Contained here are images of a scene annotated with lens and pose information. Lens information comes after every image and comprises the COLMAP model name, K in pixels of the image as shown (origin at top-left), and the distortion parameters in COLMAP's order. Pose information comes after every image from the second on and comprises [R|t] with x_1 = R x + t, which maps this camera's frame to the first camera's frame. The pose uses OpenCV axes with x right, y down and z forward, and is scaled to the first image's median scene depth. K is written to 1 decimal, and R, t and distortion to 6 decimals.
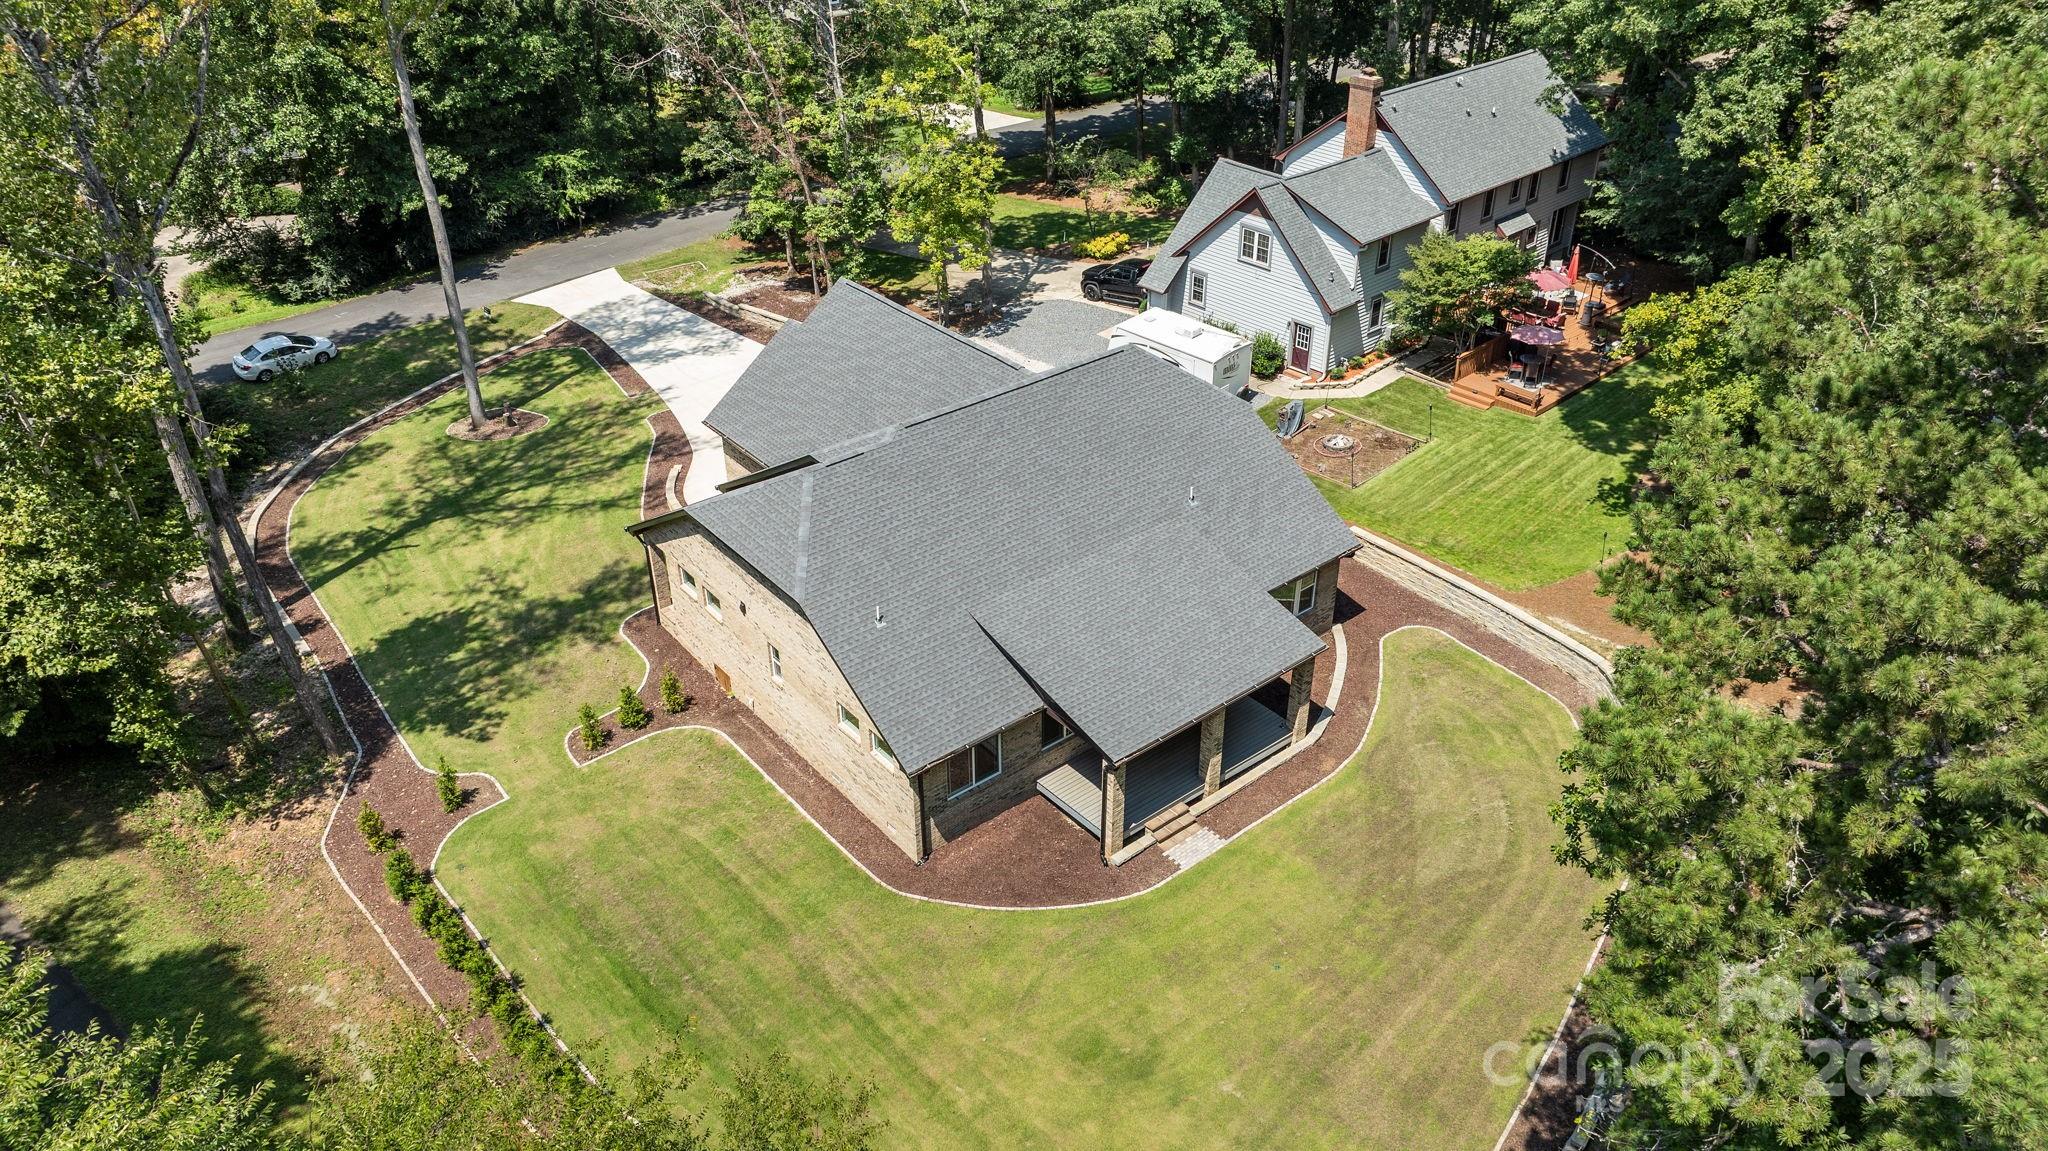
lens RADIAL K [[1448.5, 0, 1022.4], [0, 1448.5, 570.5], [0, 0, 1]] dist [-0.013433, -0.002258]
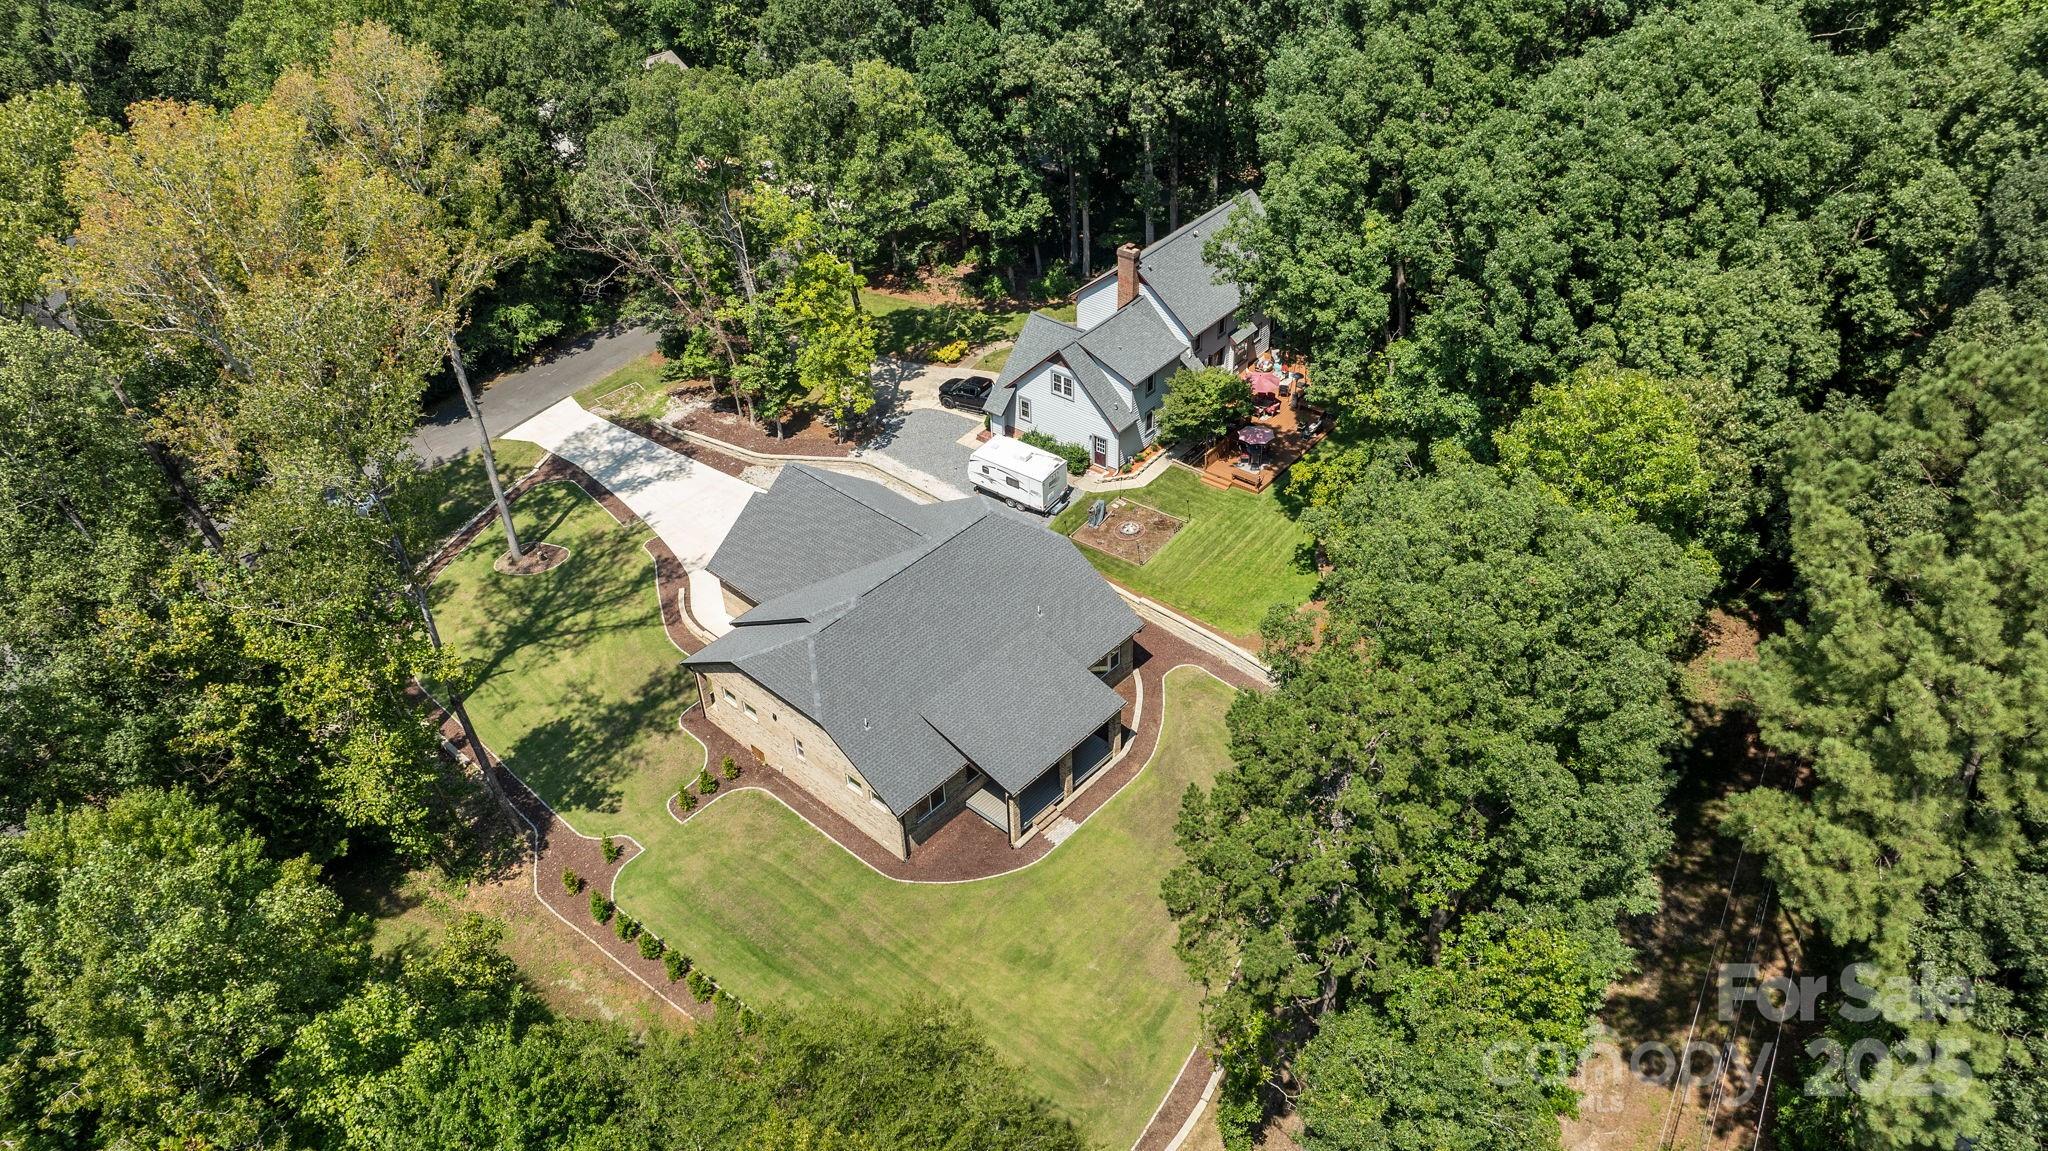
lens RADIAL K [[1448.5, 0, 1025.7], [0, 1448.5, 578.9], [0, 0, 1]] dist [-0.013433, -0.002258]
pose [[0.988579, -0.108996, 0.104074, -0.052097], [0.098400, 0.989902, 0.102032, -0.210800], [-0.114145, -0.090626, 0.989322, -0.498564]]
